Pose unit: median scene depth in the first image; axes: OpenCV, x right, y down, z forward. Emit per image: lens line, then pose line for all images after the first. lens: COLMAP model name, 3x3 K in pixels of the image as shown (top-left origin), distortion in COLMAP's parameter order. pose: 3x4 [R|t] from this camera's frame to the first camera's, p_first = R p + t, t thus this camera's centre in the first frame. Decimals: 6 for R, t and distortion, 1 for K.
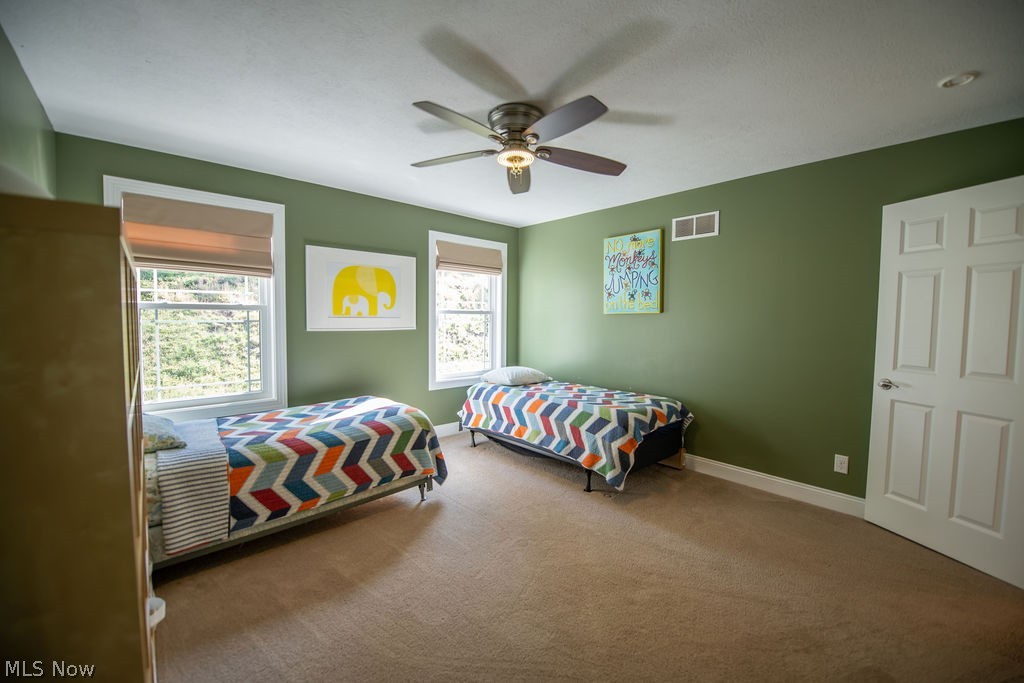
lens RADIAL K [[407.7, 0, 515.6], [0, 407.7, 340.0], [0, 0, 1]] dist [-0.017248, -0.002206]
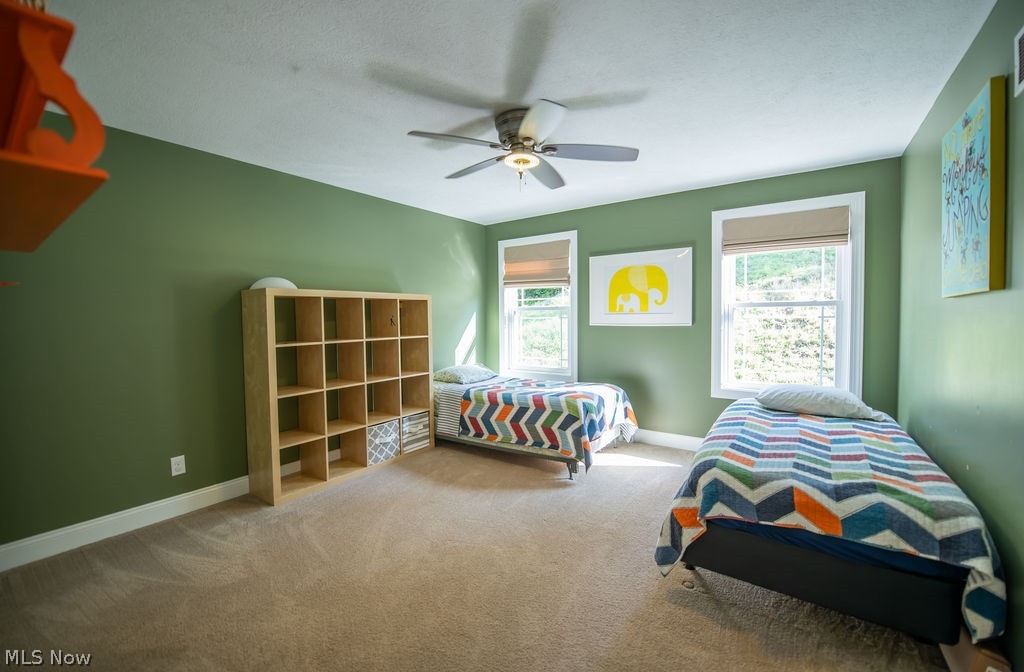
lens RADIAL K [[415.5, 0, 514.4], [0, 415.5, 334.1], [0, 0, 1]] dist [-0.016800, -0.000767]
pose [[0.204449, 0.031243, -0.978378, 0.733447], [-0.041726, 0.998860, 0.023178, -0.015926], [0.977987, 0.036085, 0.205520, 0.535254]]
